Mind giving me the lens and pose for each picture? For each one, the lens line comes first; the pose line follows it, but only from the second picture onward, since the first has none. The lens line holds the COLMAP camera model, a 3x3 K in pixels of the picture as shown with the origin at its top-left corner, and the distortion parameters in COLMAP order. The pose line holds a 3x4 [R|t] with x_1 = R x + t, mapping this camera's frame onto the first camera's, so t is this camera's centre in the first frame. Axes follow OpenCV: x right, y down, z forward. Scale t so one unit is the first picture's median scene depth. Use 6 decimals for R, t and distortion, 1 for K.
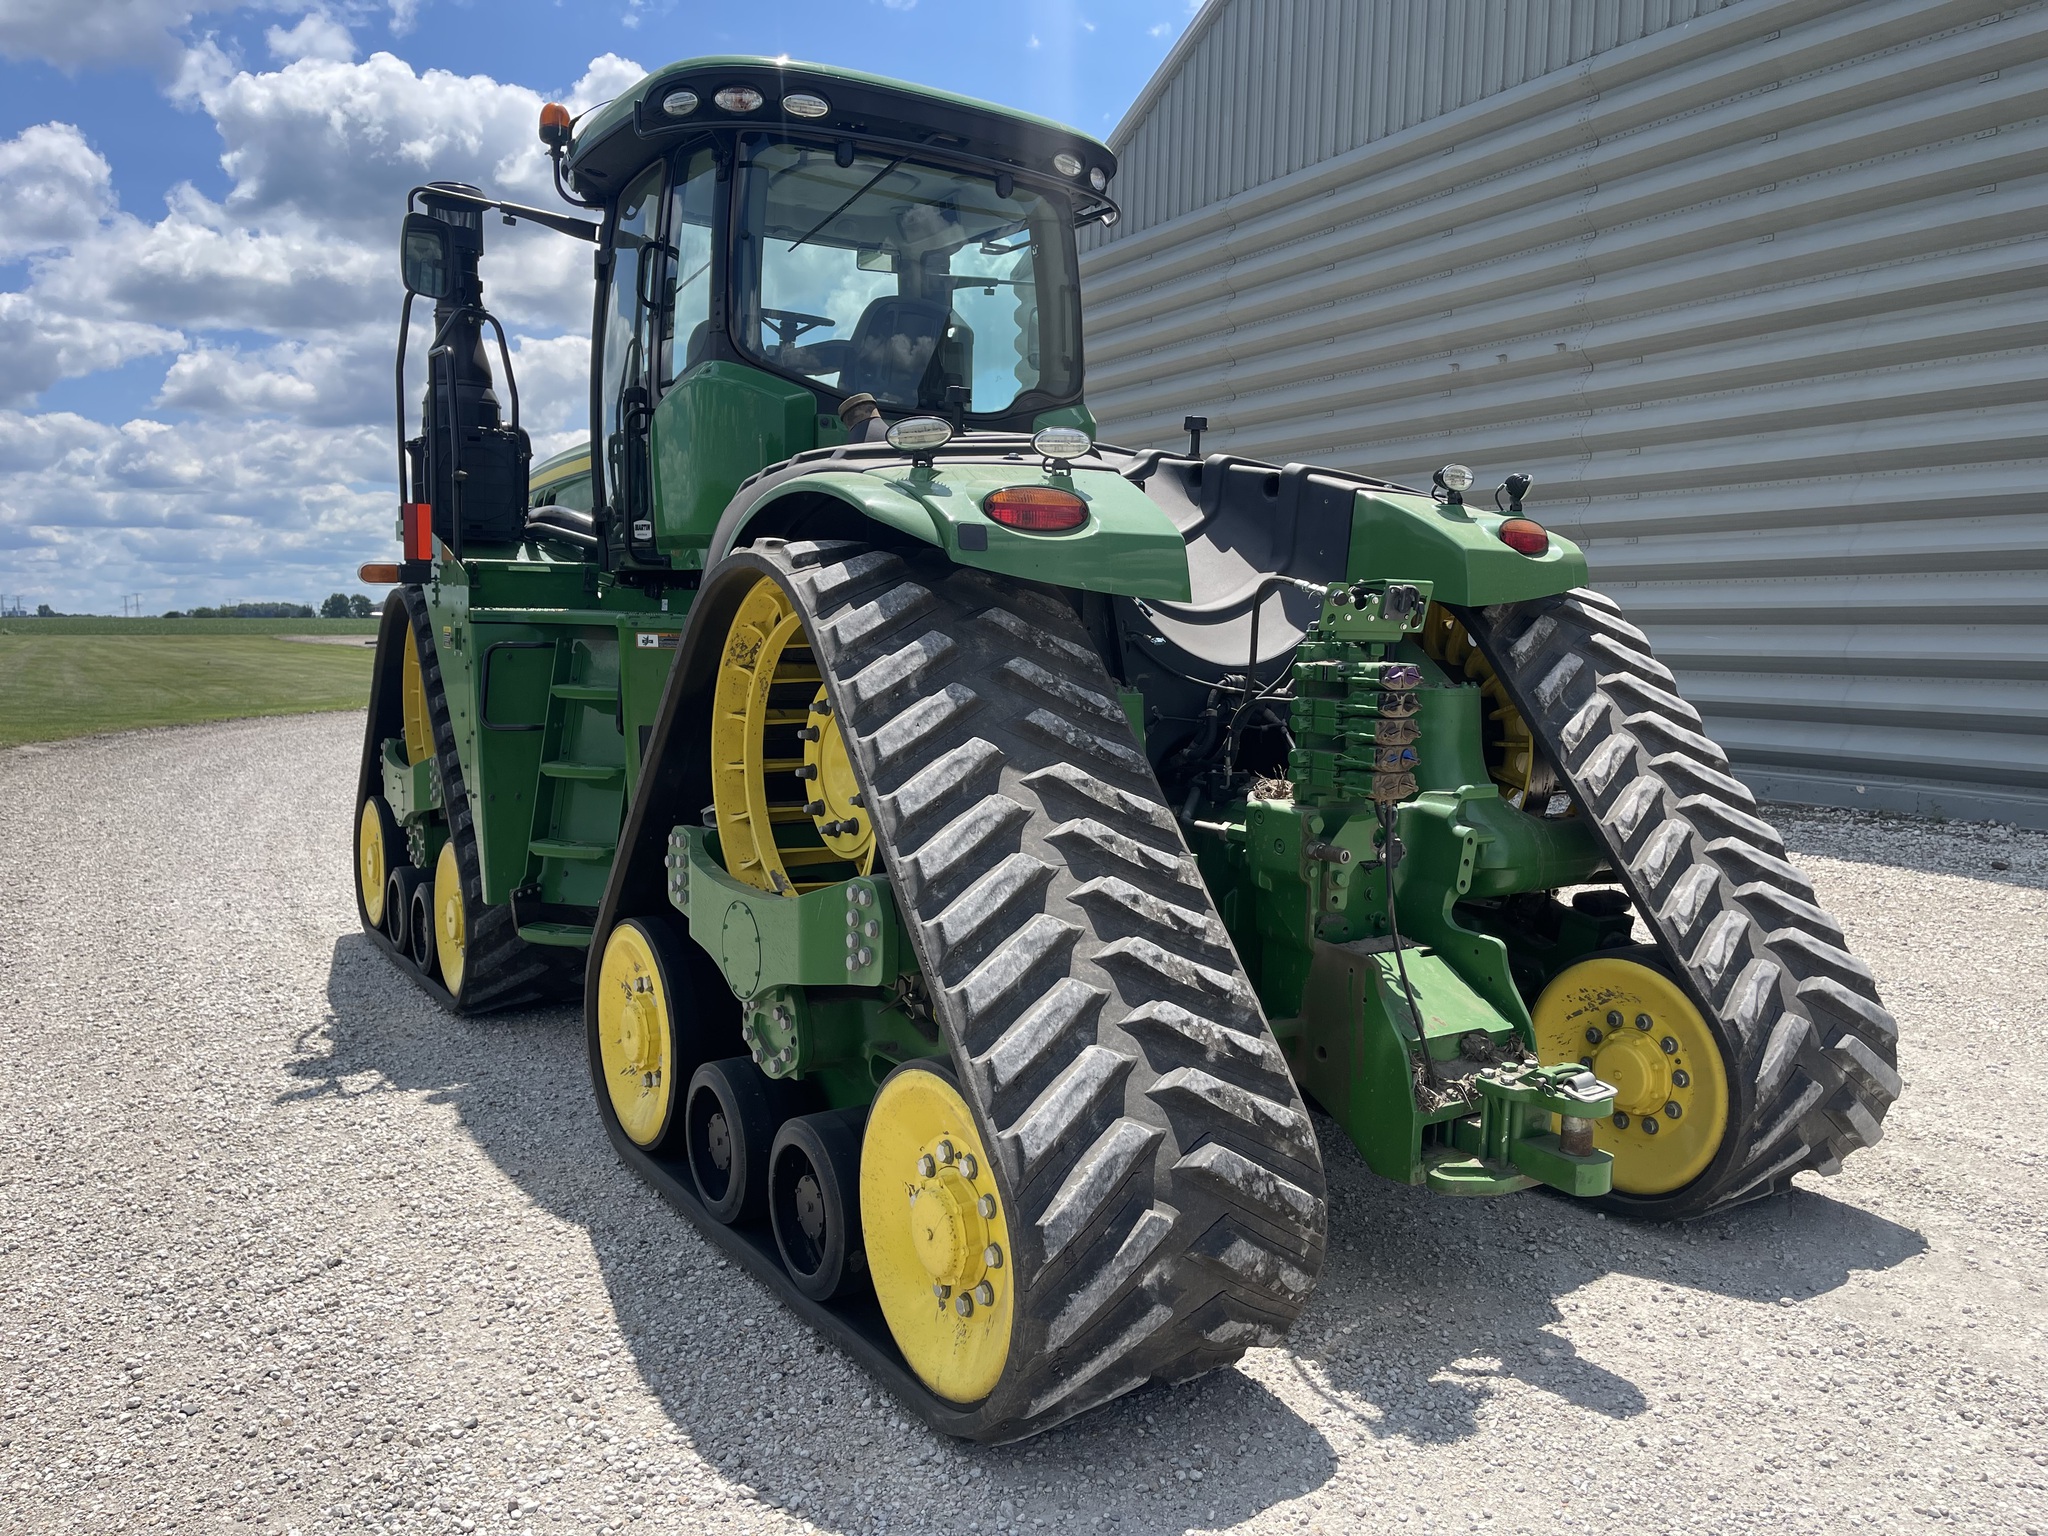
lens RADIAL K [[1542.4, 0, 1046.9], [0, 1542.4, 763.4], [0, 0, 1]] dist [0.063206, -0.105626]
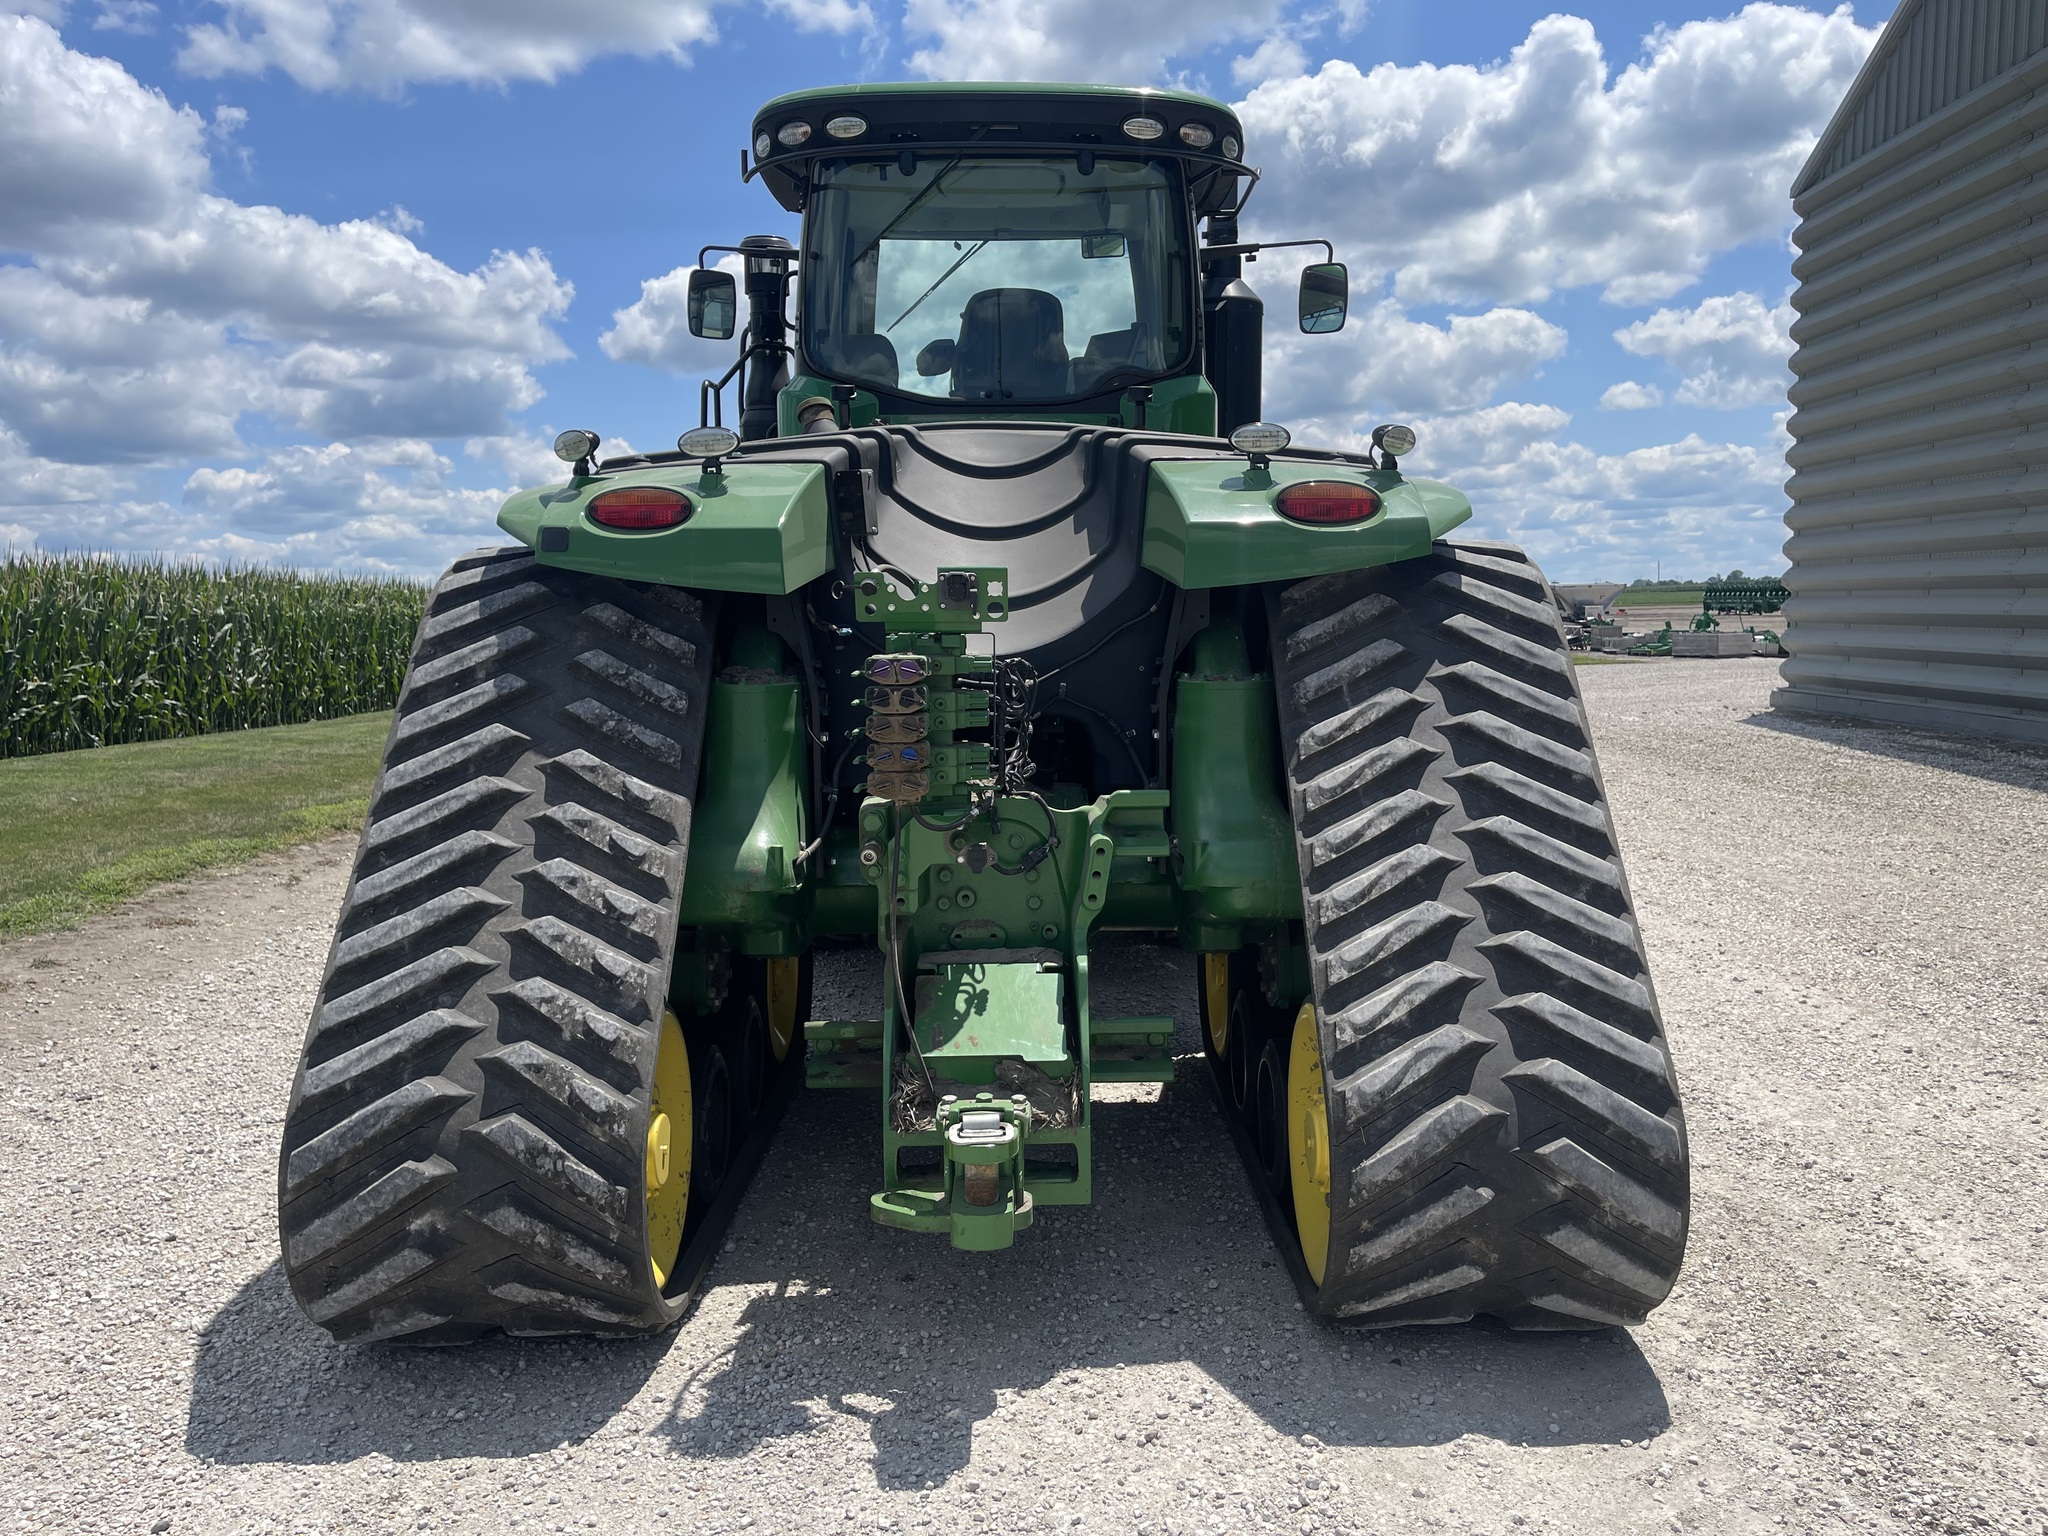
lens RADIAL K [[1554.7, 0, 1024.0], [0, 1554.7, 768.0], [0, 0, 1]] dist [0.027660, -0.035978]
pose [[0.843610, 0.037397, -0.535653, 0.847616], [-0.028595, 0.999285, 0.024730, -0.023324], [0.536195, -0.005545, 0.844076, 0.257152]]
